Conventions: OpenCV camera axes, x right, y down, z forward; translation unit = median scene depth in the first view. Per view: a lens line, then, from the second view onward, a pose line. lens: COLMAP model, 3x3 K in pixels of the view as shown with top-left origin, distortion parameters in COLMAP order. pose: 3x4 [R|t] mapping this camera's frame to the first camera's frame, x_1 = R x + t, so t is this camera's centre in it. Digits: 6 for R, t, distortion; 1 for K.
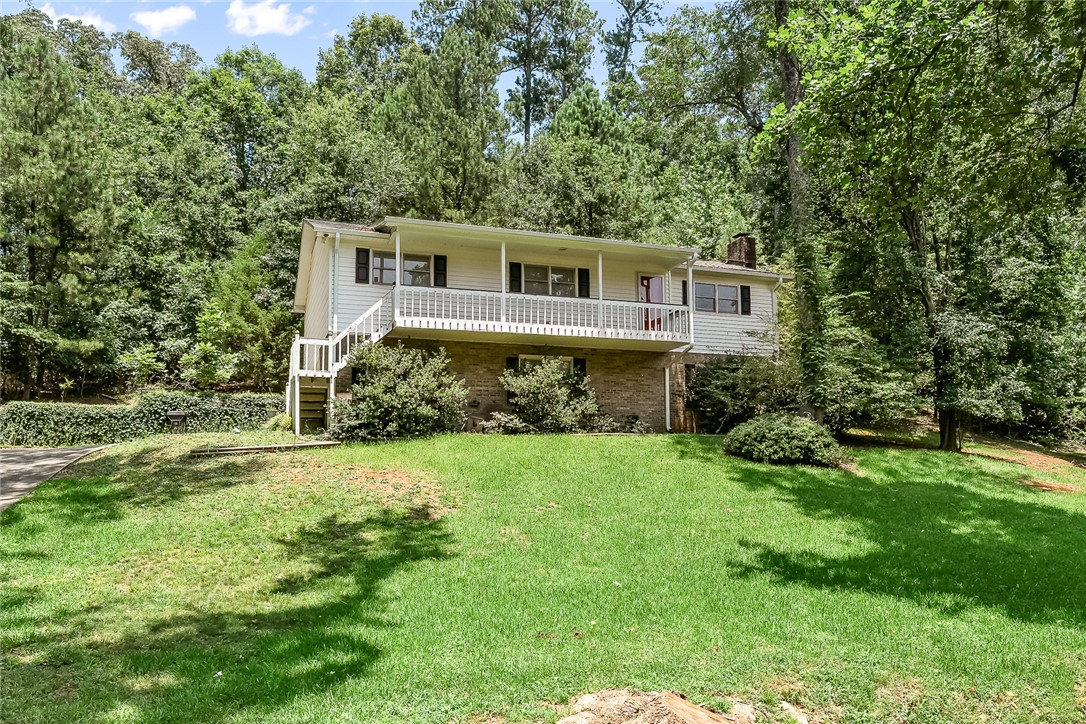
lens RADIAL K [[820.7, 0, 565.3], [0, 820.7, 406.1], [0, 0, 1]] dist [-0.006979, 0.000511]
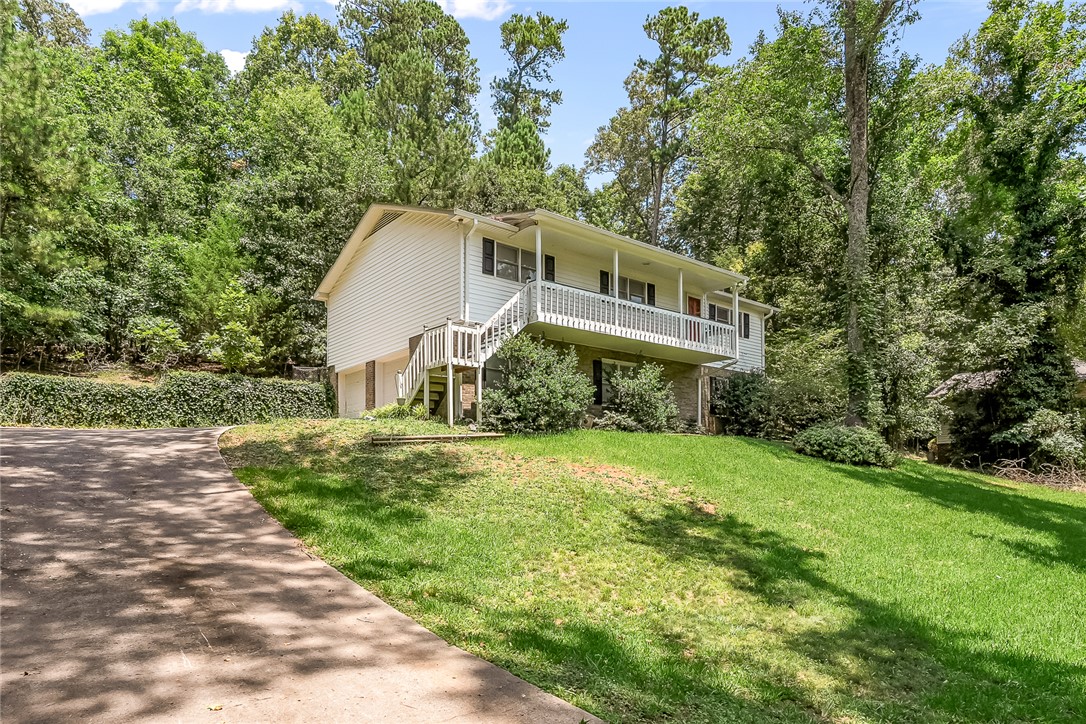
lens RADIAL K [[654.9, 0, 542.3], [0, 654.9, 459.4], [0, 0, 1]] dist [-0.005555, -0.003777]
pose [[0.950407, 0.022686, 0.310180, -0.405590], [-0.045587, 0.996726, 0.066780, 0.016621], [-0.307649, -0.077608, 0.948330, 0.200637]]
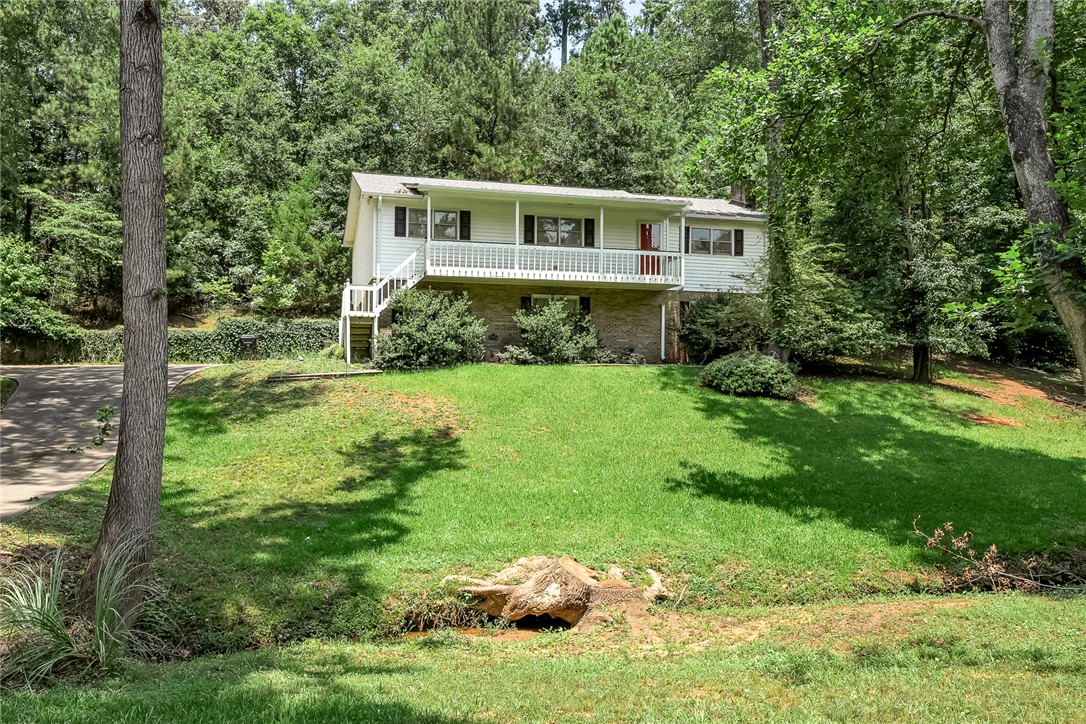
lens RADIAL K [[861.8, 0, 519.7], [0, 861.8, 358.6], [0, 0, 1]] dist [-0.003099, 0.009666]
pose [[0.993512, 0.017427, -0.112386, 0.067573], [-0.009888, 0.997685, 0.067288, -0.055207], [0.113298, -0.065741, 0.991384, -0.230913]]
